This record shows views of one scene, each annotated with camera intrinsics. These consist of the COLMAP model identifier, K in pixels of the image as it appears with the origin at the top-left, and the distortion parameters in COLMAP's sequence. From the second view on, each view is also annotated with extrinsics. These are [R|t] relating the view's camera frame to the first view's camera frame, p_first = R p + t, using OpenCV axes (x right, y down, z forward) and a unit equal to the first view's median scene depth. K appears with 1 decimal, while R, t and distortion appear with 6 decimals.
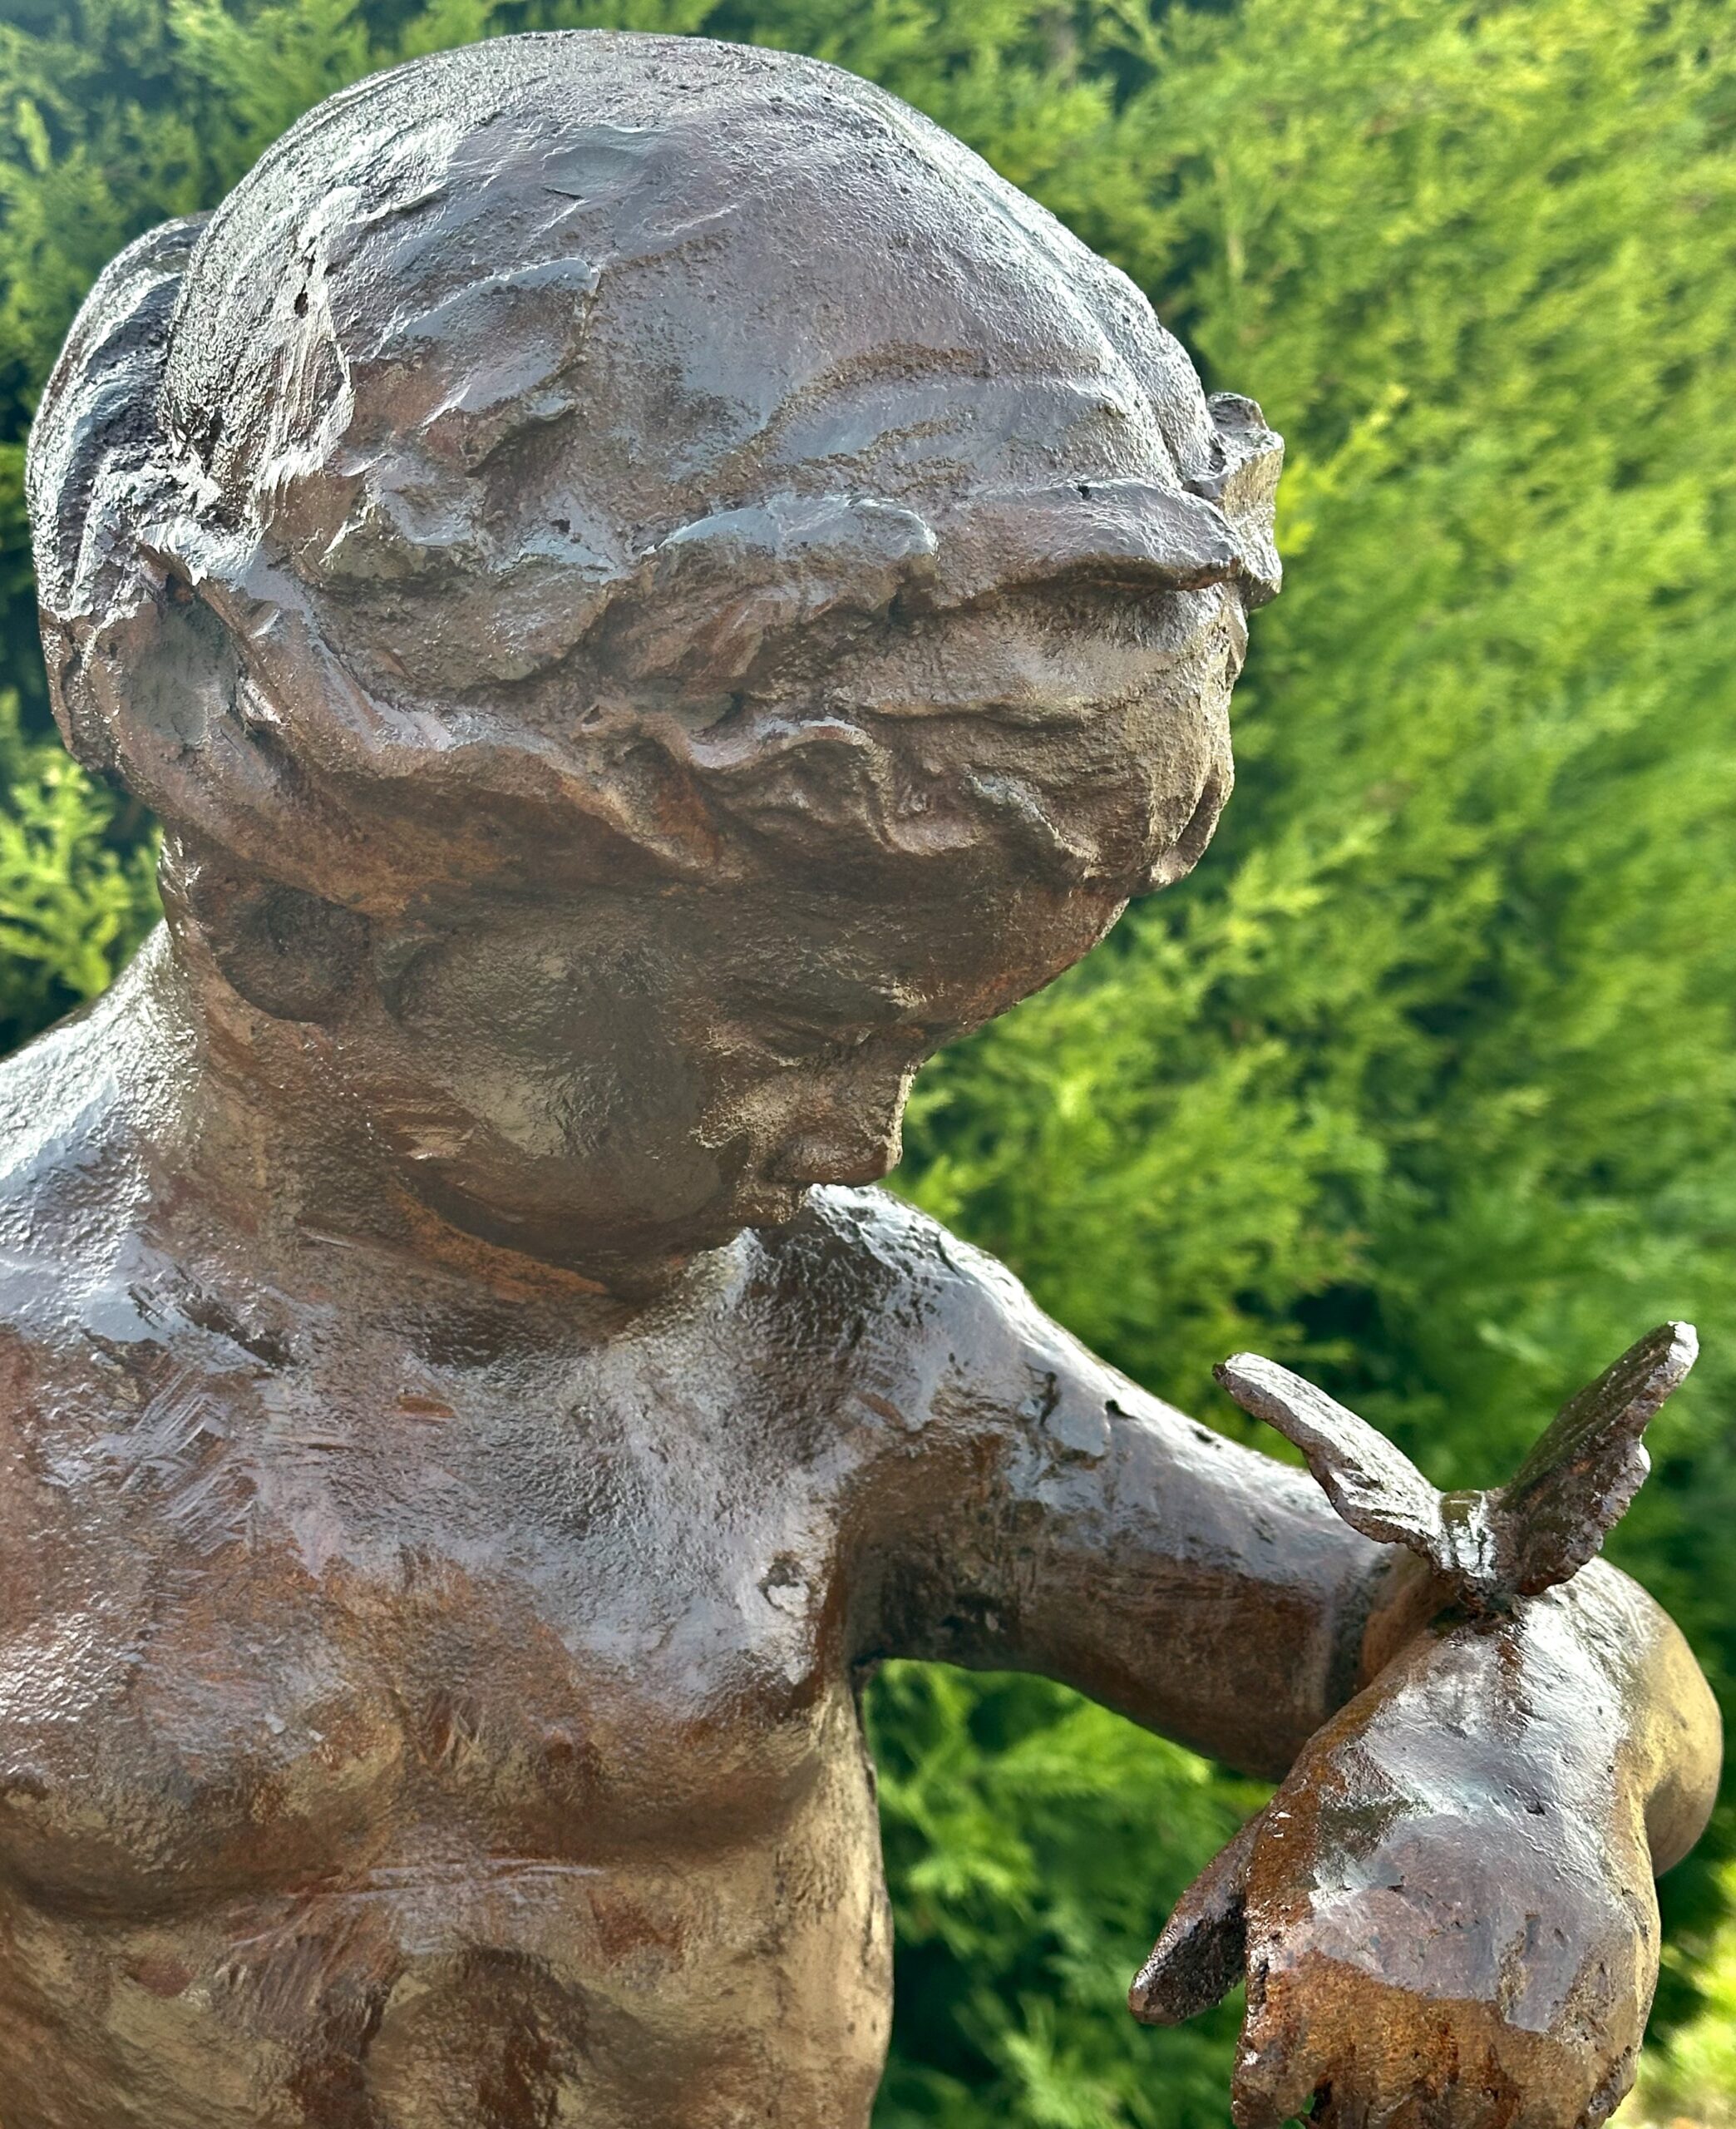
lens RADIAL K [[3533.0, 0, 884.5], [0, 3533.0, 968.8], [0, 0, 1]] dist [0.204116, 0.000000]
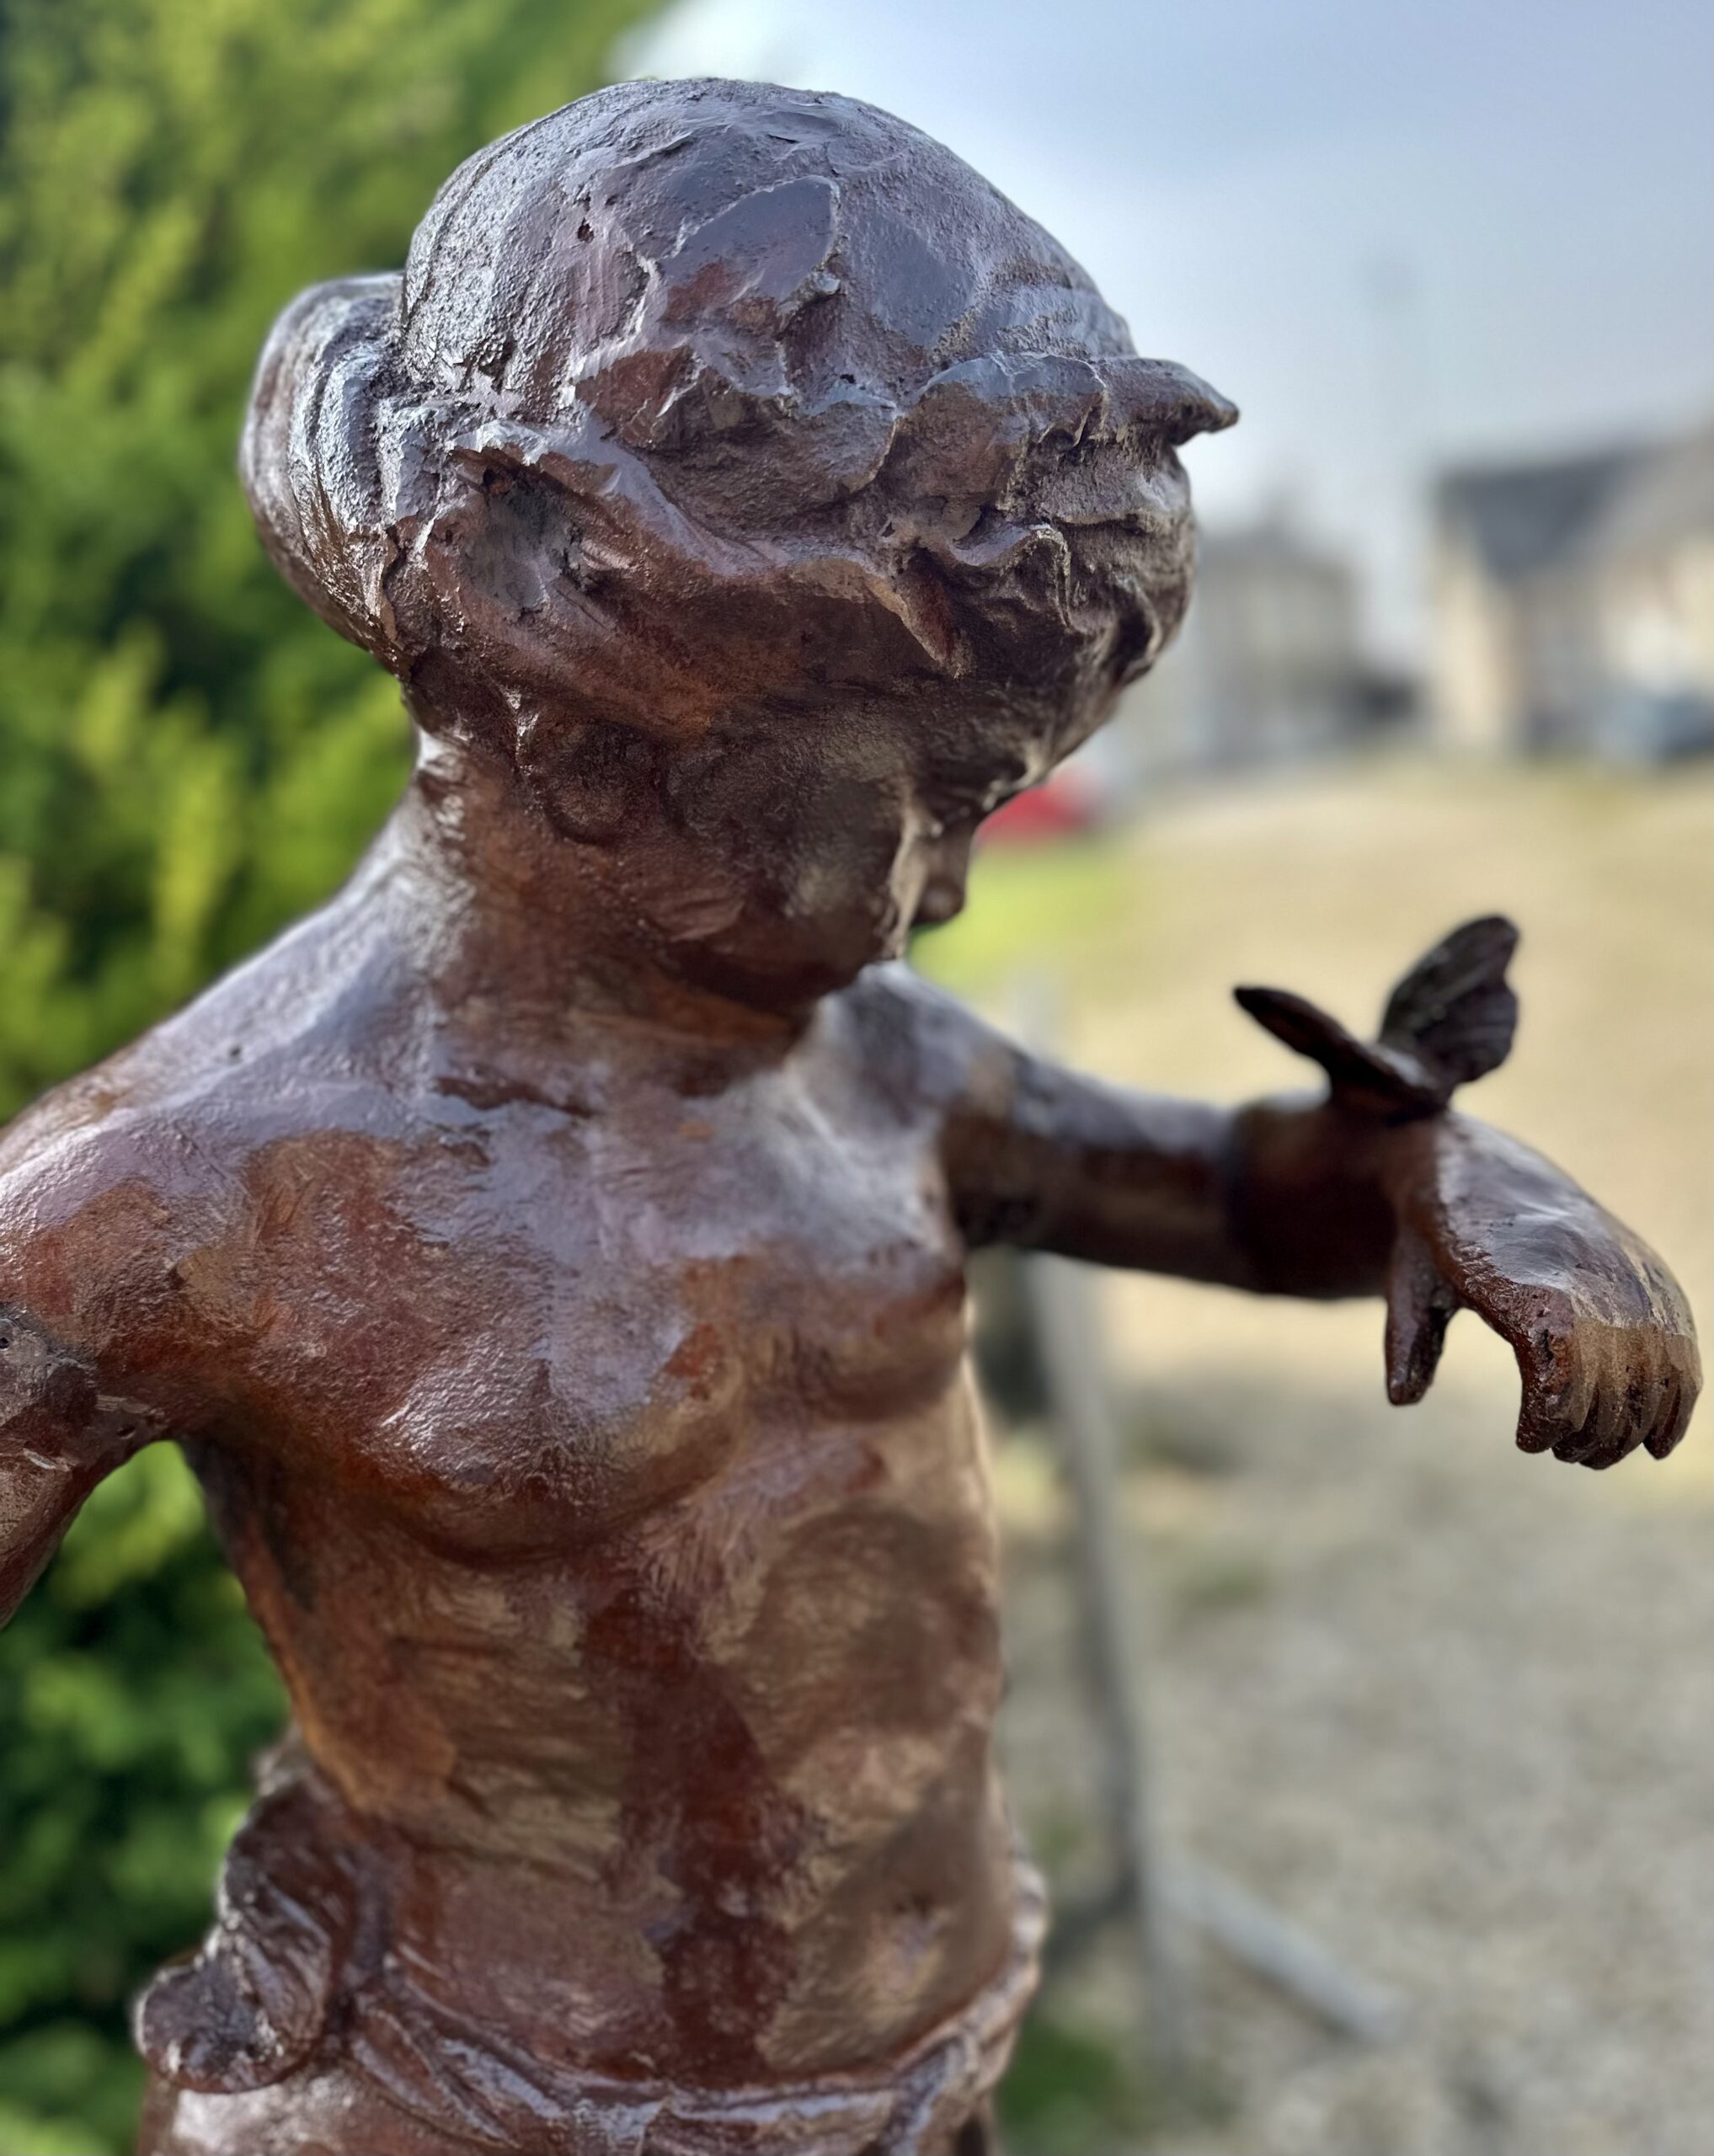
lens RADIAL K [[1635.8, 0, 877.5], [0, 1635.8, 984.7], [0, 0, 1]] dist [0.014496, -0.047367]
pose [[0.913743, -0.162226, 0.372499, -0.314555], [0.164764, 0.986010, 0.025248, 0.070659], [-0.371384, 0.038304, 0.927689, 0.435514]]
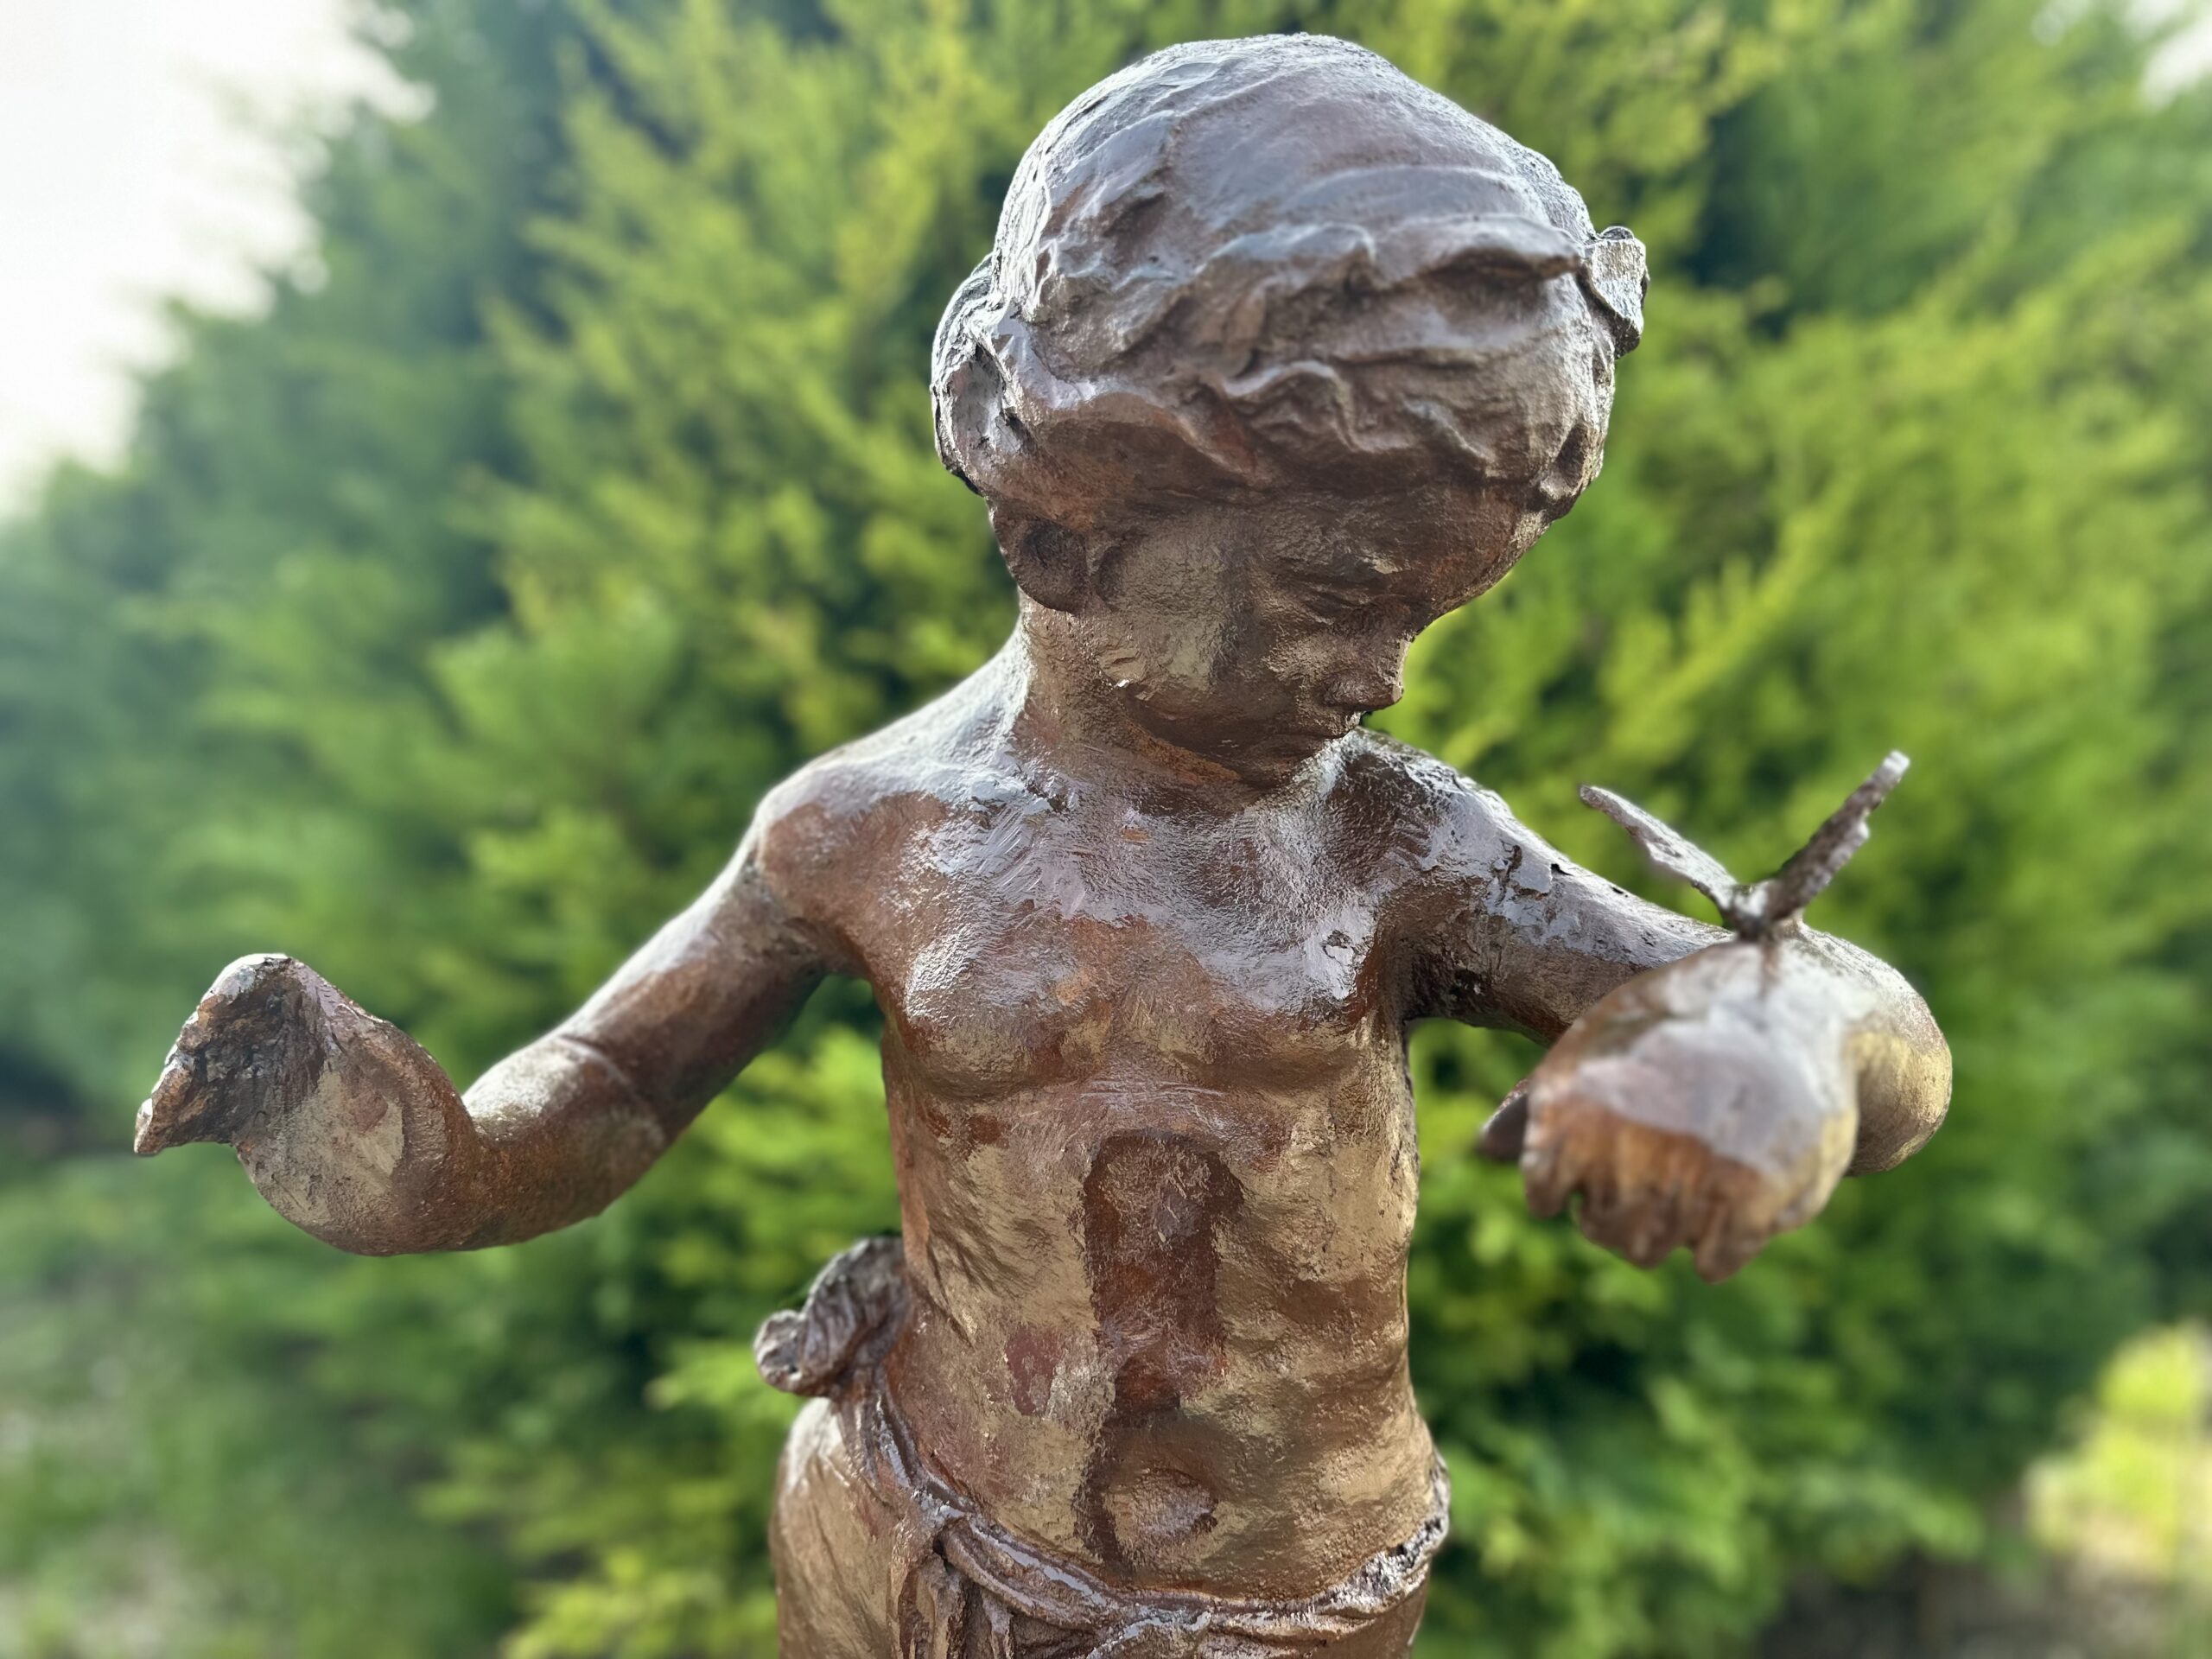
lens RADIAL K [[1565.8, 0, 1108.2], [0, 1565.8, 842.0], [0, 0, 1]] dist [0.065561, -0.097453]
pose [[0.940027, 0.005228, -0.341060, 0.141385], [-0.025394, 0.998180, -0.054692, 0.186931], [0.340153, 0.060073, 0.938449, 0.275276]]
